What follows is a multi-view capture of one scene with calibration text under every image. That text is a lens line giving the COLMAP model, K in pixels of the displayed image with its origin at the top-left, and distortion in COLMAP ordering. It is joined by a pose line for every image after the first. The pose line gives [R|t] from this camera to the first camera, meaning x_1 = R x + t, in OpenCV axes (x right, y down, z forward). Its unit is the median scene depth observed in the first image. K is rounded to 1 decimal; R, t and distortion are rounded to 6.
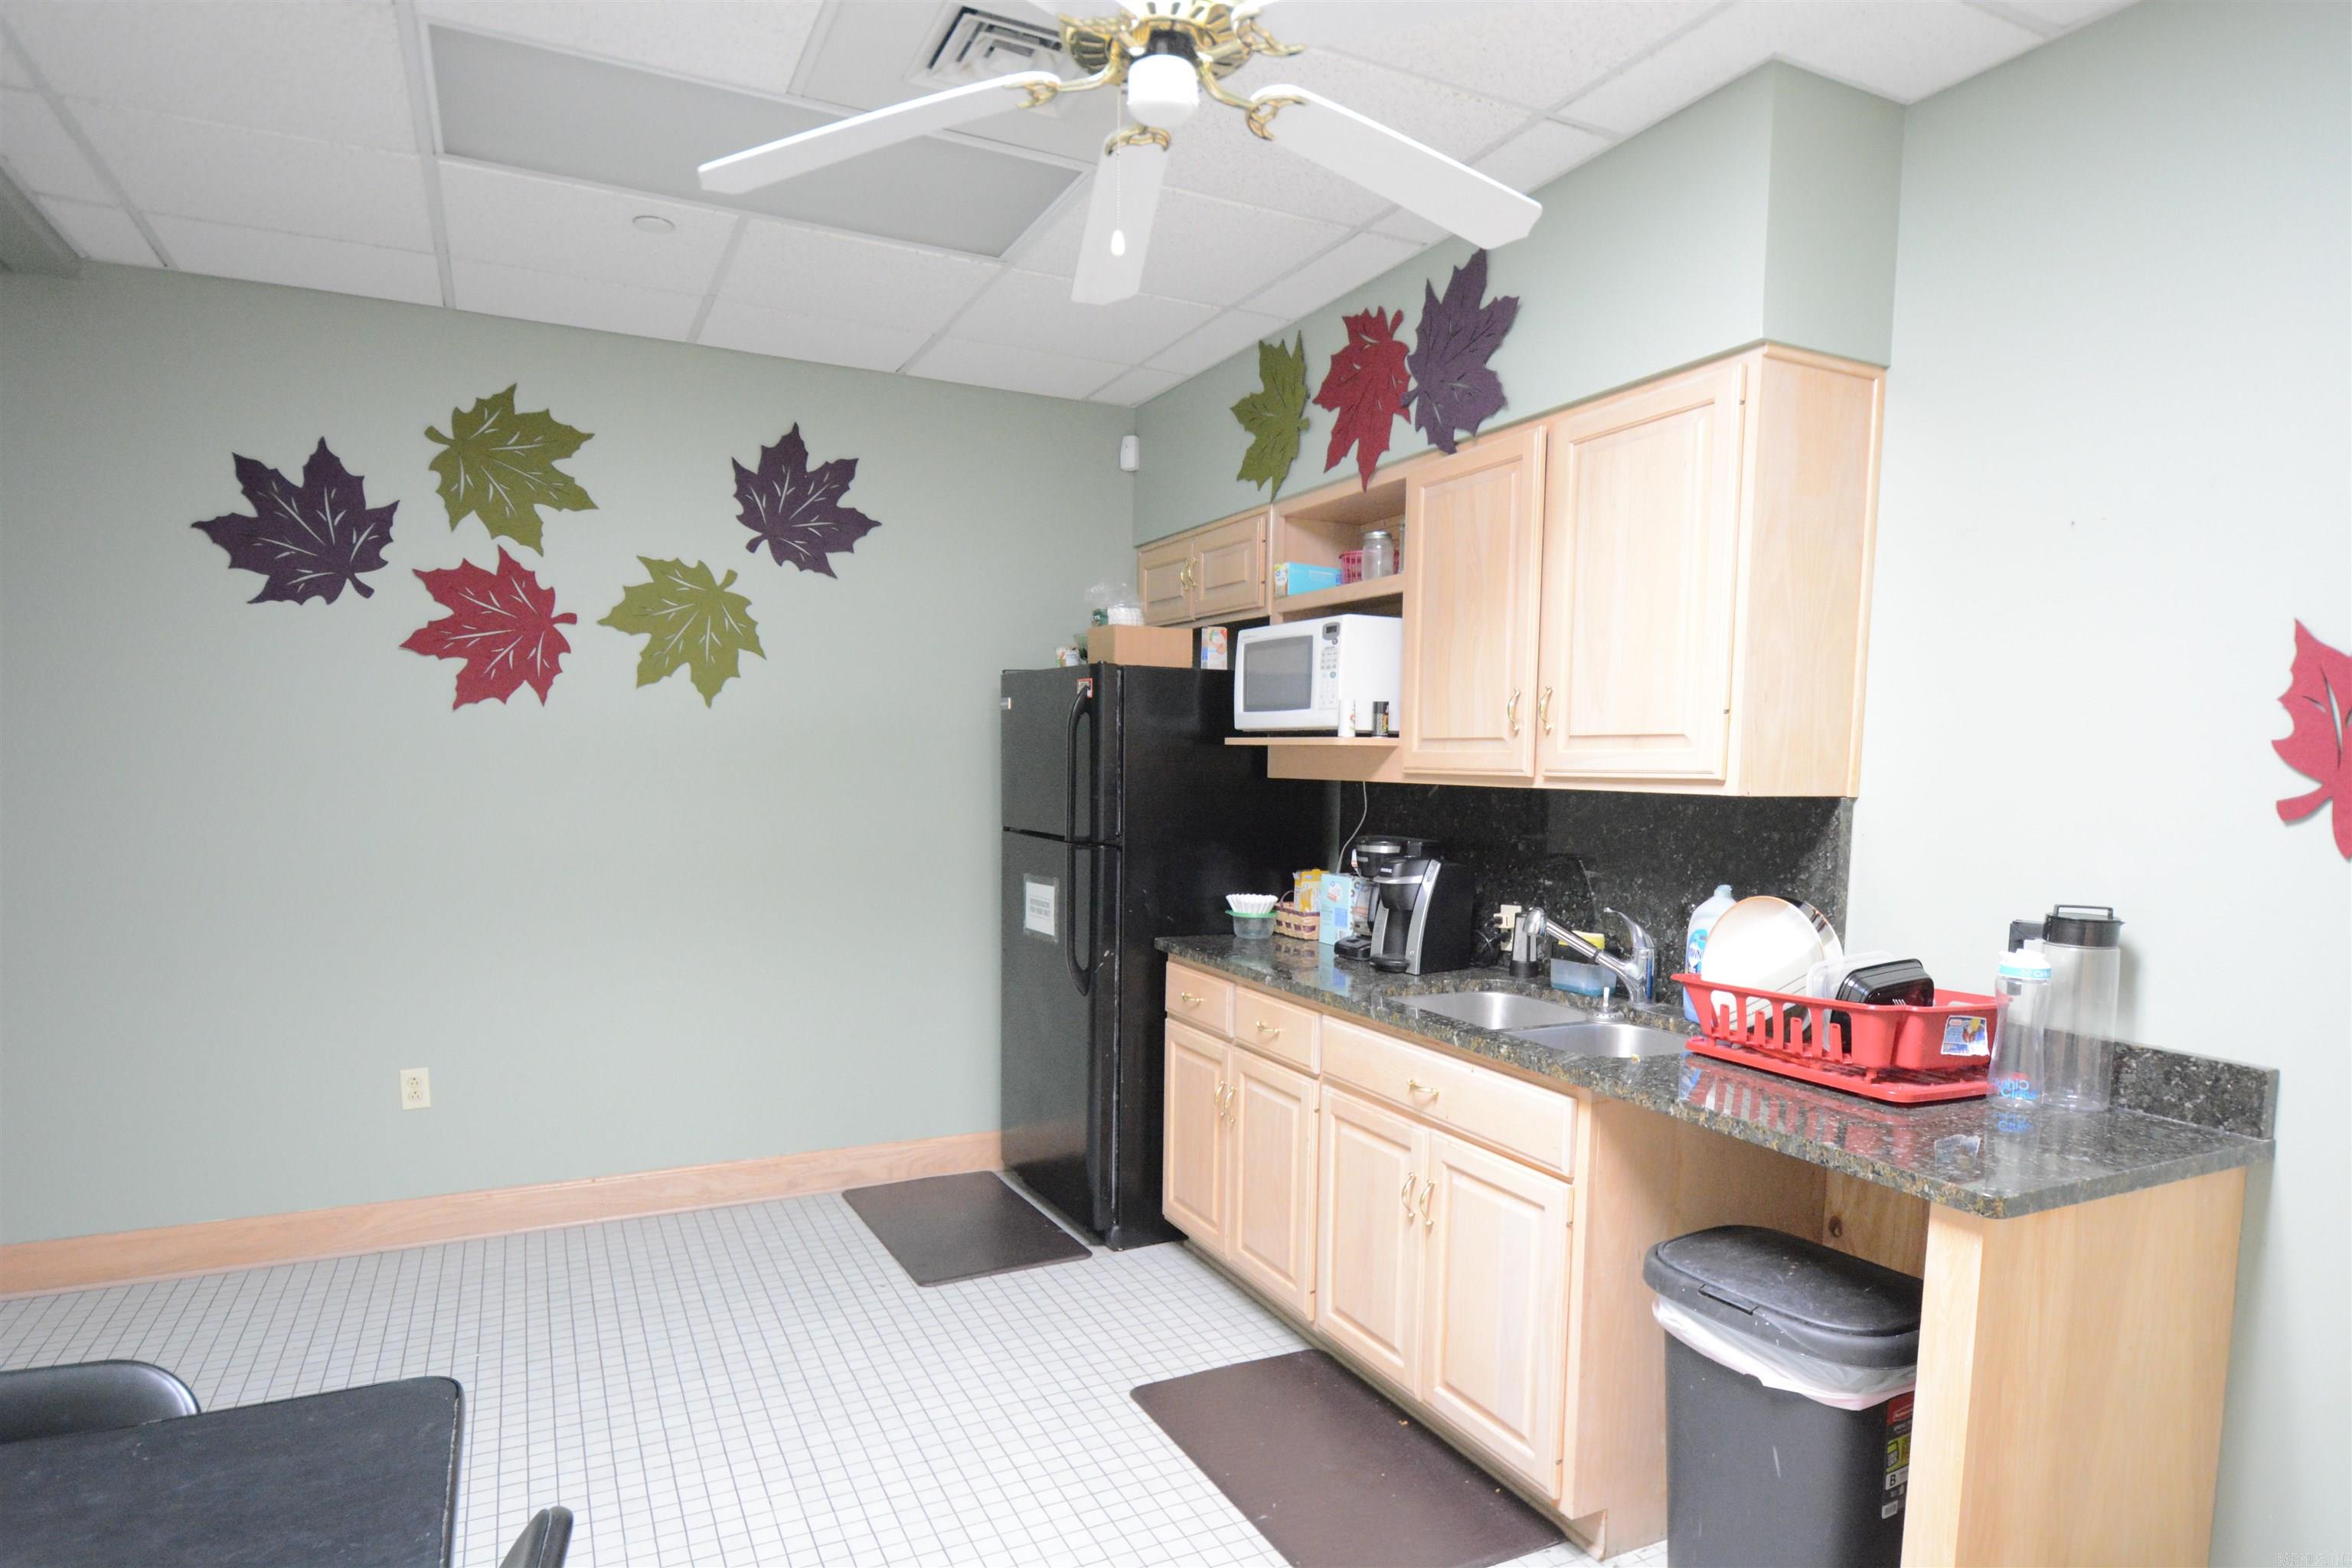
lens RADIAL K [[1341.0, 0, 1174.5], [0, 1341.0, 775.4], [0, 0, 1]] dist [0.002658, 0.000498]
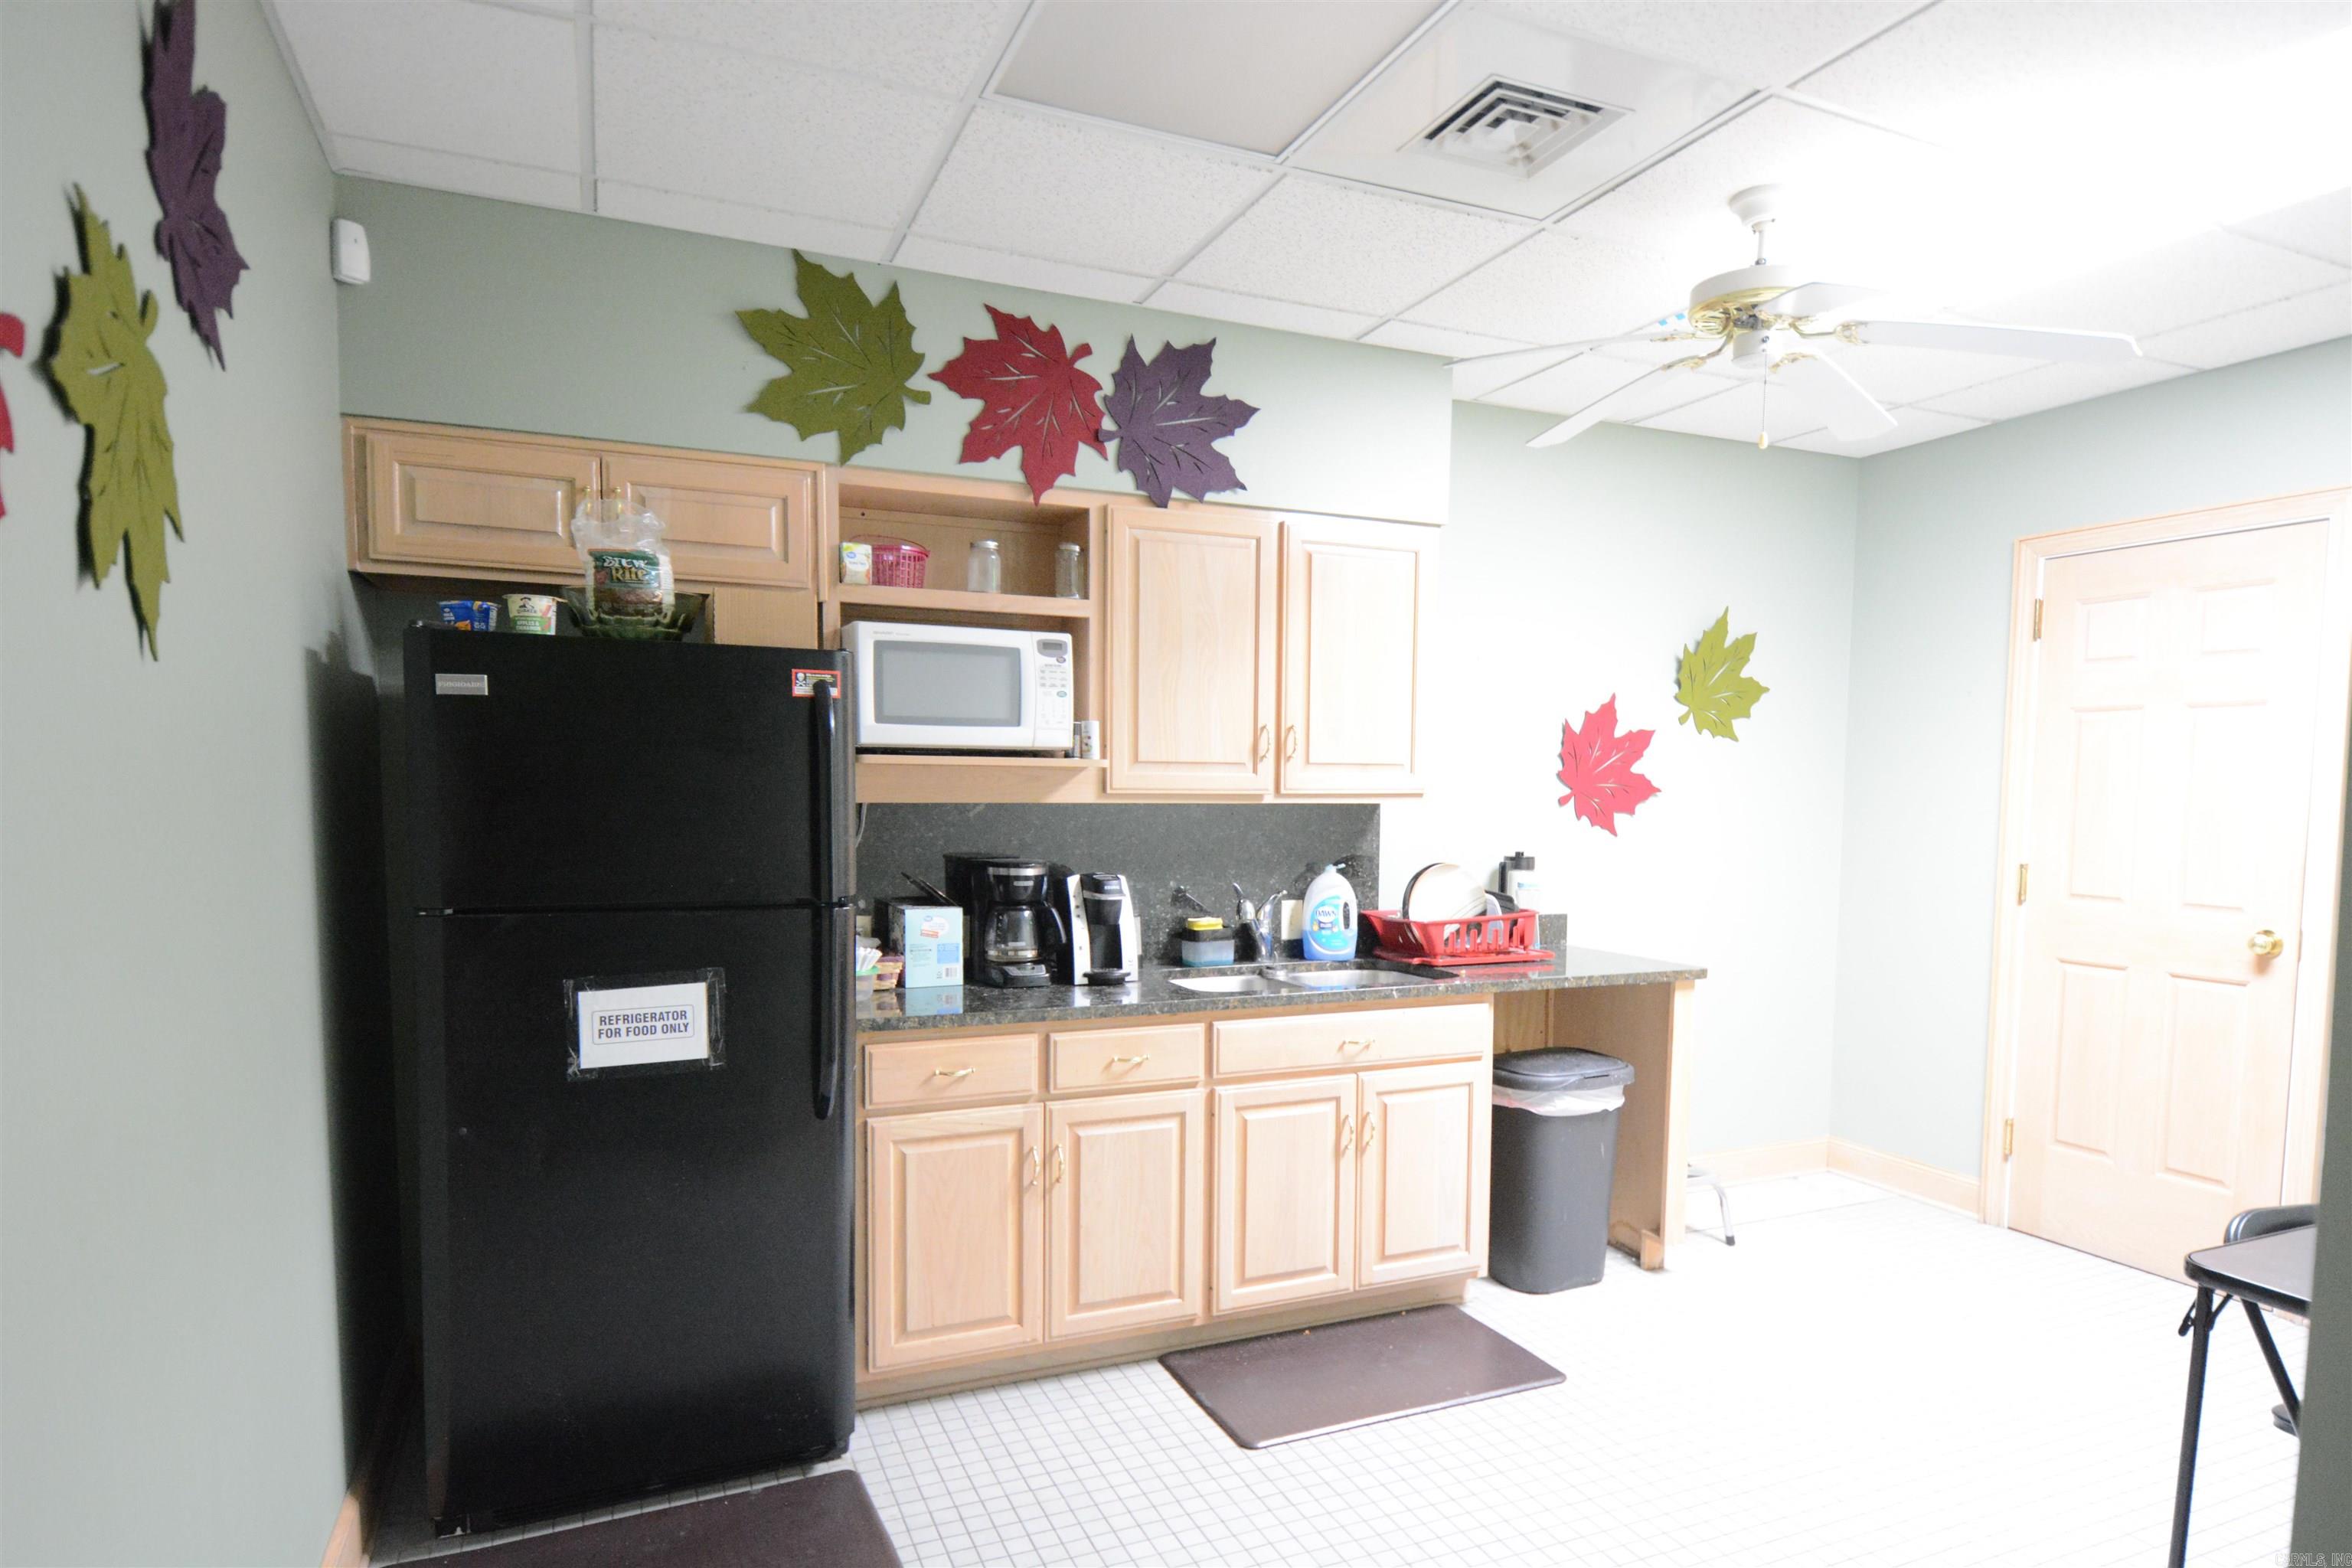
lens RADIAL K [[1341.0, 0, 1175.2], [0, 1341.0, 786.0], [0, 0, 1]] dist [0.002658, 0.000498]
pose [[0.044100, -0.012896, 0.998944, -0.855999], [0.007194, 0.999895, 0.012591, -0.020061], [-0.999001, 0.006631, 0.044188, 0.883990]]
